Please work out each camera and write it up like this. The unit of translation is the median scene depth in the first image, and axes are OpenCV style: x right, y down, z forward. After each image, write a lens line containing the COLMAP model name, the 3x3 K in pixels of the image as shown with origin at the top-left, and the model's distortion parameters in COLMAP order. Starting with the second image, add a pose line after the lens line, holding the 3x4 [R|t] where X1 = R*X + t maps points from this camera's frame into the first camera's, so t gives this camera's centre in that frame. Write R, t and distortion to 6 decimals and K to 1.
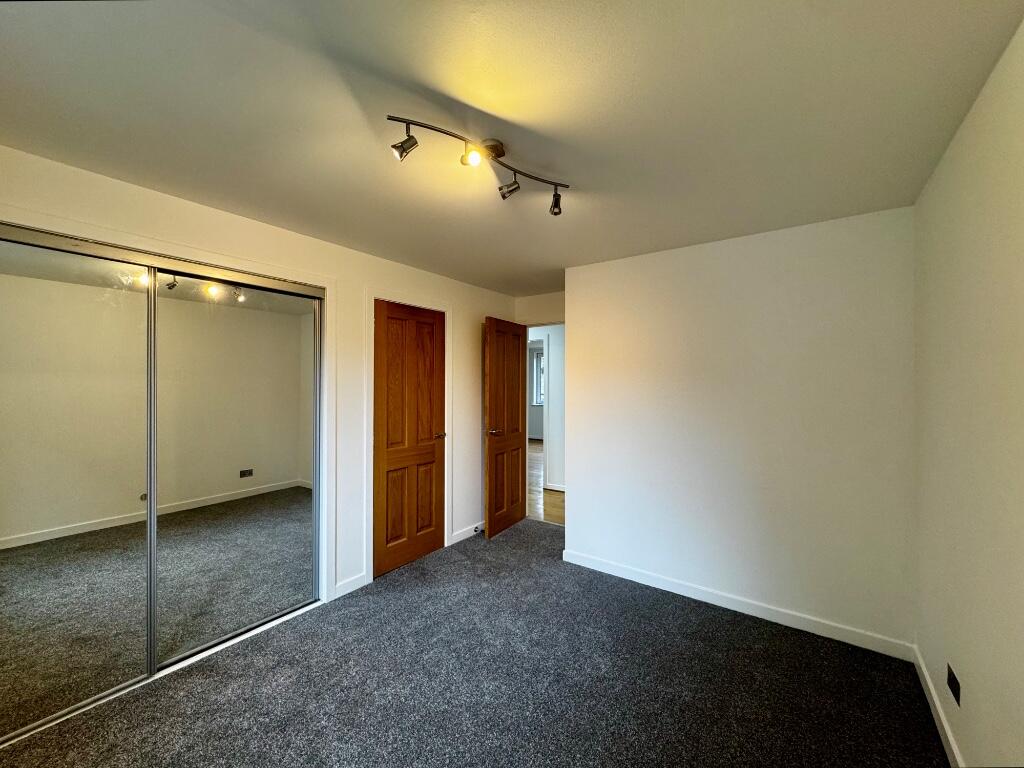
lens RADIAL K [[412.8, 0, 513.9], [0, 412.8, 381.3], [0, 0, 1]] dist [0.000477, 0.000071]
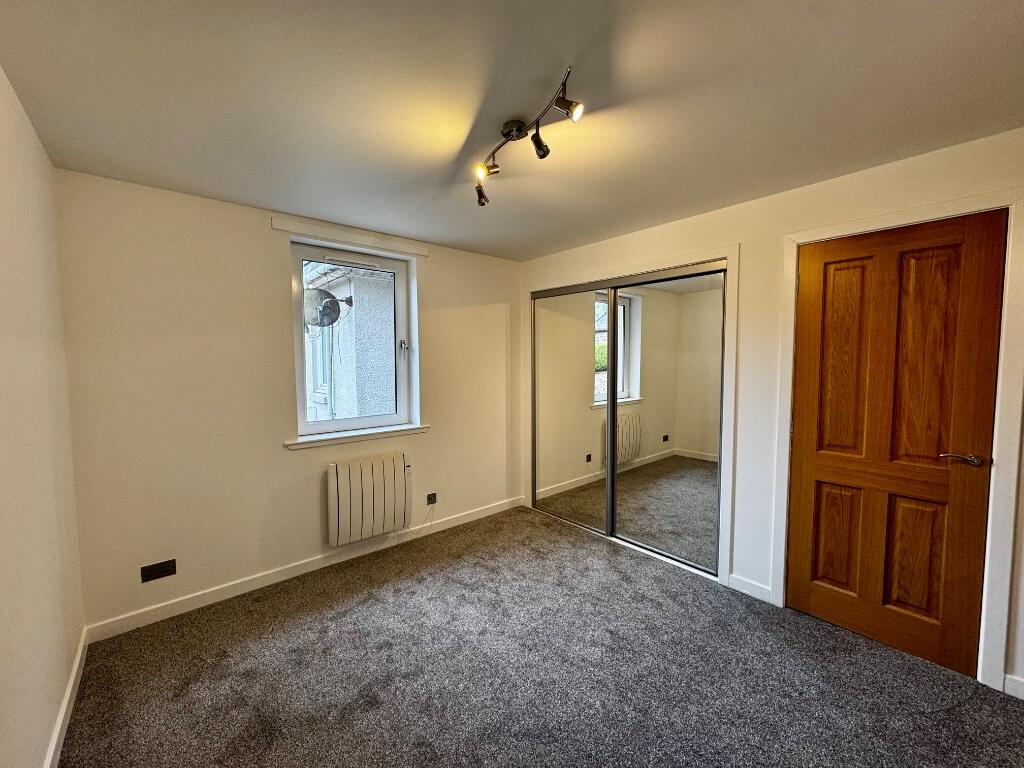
lens RADIAL K [[409.9, 0, 511.6], [0, 409.9, 383.0], [0, 0, 1]] dist [-0.001148, 0.000090]
pose [[-0.233578, 0.056341, -0.970704, 0.504391], [0.011279, 0.998410, 0.055235, 0.003001], [0.972273, 0.001954, -0.233842, 0.652241]]
